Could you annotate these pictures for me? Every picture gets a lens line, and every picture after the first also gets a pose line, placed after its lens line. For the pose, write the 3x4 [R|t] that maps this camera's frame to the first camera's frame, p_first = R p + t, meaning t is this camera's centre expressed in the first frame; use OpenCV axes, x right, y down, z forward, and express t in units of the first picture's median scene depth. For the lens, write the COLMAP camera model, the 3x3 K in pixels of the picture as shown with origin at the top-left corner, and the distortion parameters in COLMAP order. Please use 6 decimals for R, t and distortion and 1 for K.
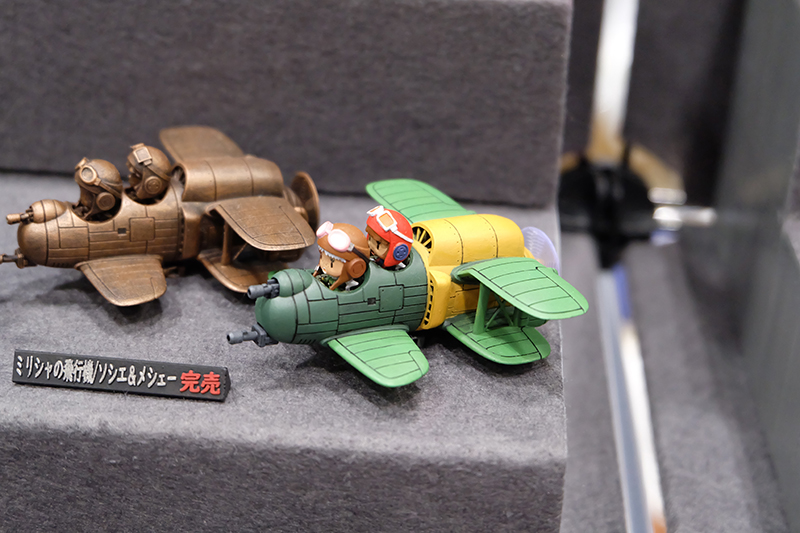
lens RADIAL K [[1398.0, 0, 403.5], [0, 1398.0, 267.8], [0, 0, 1]] dist [-0.093052, 0.000000]
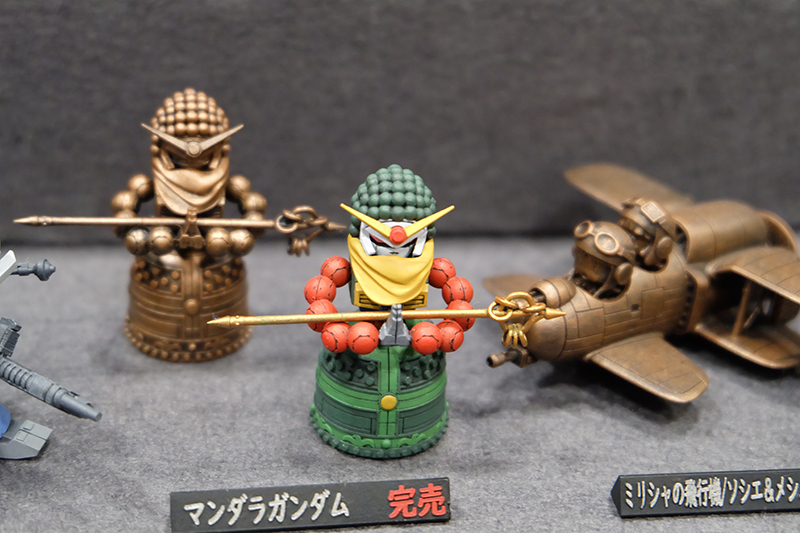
lens RADIAL K [[1597.9, 0, 396.6], [0, 1597.9, 268.0], [0, 0, 1]] dist [-0.046658, 0.000000]
pose [[0.973238, -0.092860, 0.210200, -0.532406], [0.090627, 0.995679, 0.020255, -0.081005], [-0.211173, -0.000664, 0.977449, 0.126462]]
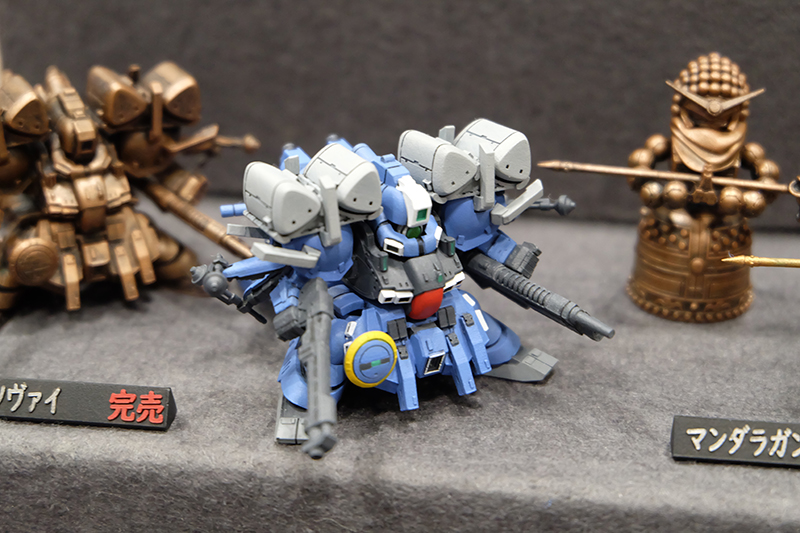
lens RADIAL K [[1597.9, 0, 405.2], [0, 1597.9, 262.1], [0, 0, 1]] dist [-0.046658, 0.000000]
pose [[0.998839, 0.001813, -0.048143, -0.583522], [-0.005510, 0.997034, -0.076771, 0.021731], [0.047861, 0.076947, 0.995886, 0.104966]]
